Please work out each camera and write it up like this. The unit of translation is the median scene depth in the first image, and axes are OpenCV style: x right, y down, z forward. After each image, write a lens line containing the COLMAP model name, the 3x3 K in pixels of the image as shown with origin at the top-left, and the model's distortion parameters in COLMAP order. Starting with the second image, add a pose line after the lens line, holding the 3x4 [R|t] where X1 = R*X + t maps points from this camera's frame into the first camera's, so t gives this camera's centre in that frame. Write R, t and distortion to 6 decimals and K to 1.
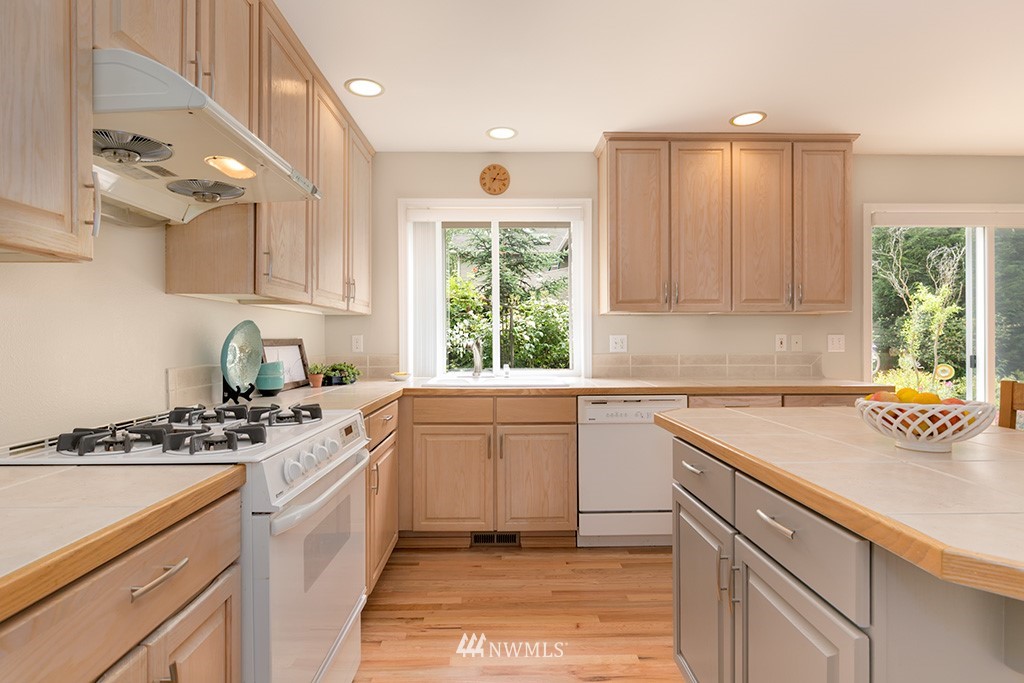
lens RADIAL K [[521.9, 0, 509.6], [0, 521.9, 341.2], [0, 0, 1]] dist [-0.004332, 0.001197]
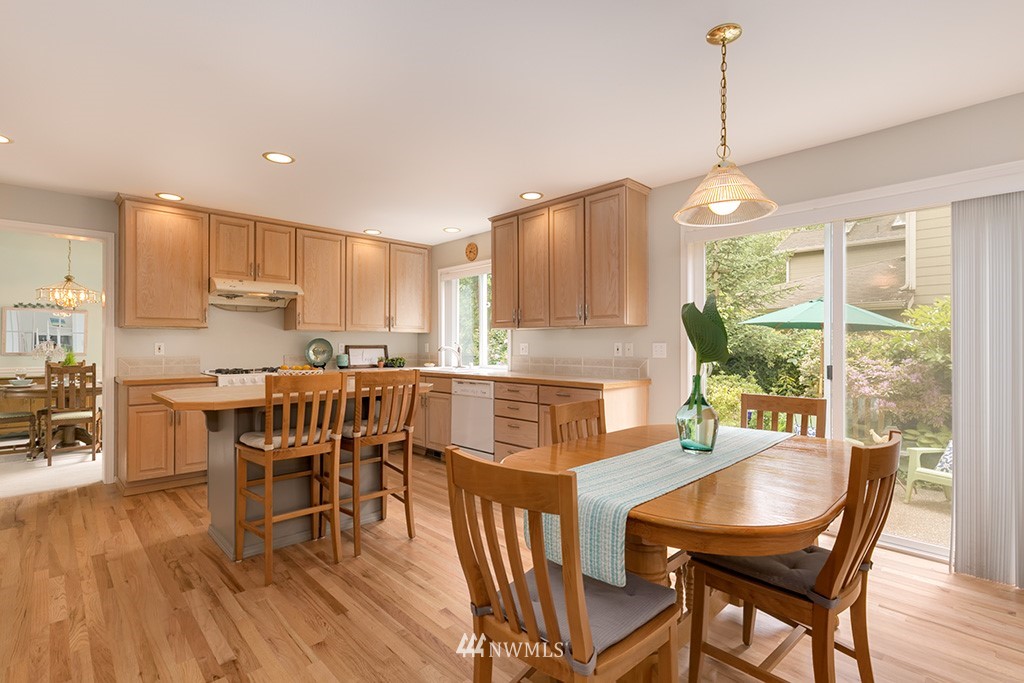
lens RADIAL K [[482.0, 0, 511.1], [0, 482.0, 344.0], [0, 0, 1]] dist [0.003688, 0.000938]
pose [[0.678268, -0.000077, -0.734815, 1.320278], [-0.003689, 0.999987, -0.003509, -0.005119], [0.734806, 0.005091, 0.678259, 0.037389]]
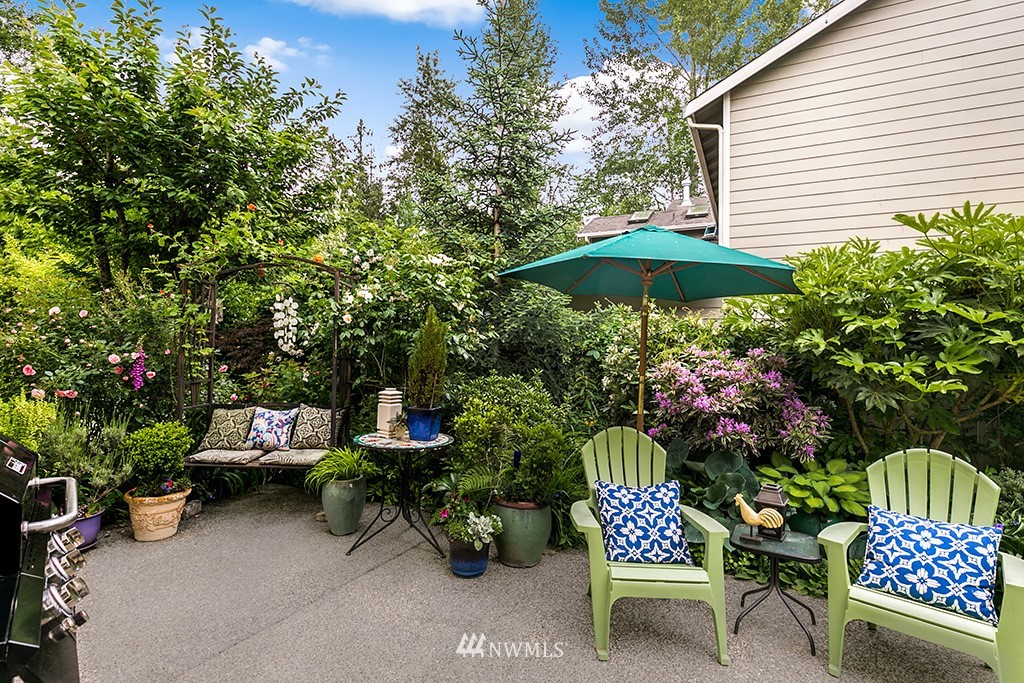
lens RADIAL K [[482.0, 0, 508.4], [0, 482.0, 346.2], [0, 0, 1]] dist [0.003688, 0.000938]
pose [[0.889689, 0.017674, -0.456225, 0.962571], [-0.017677, 0.999835, 0.004262, 0.042876], [0.456225, 0.004273, 0.889854, 1.210244]]
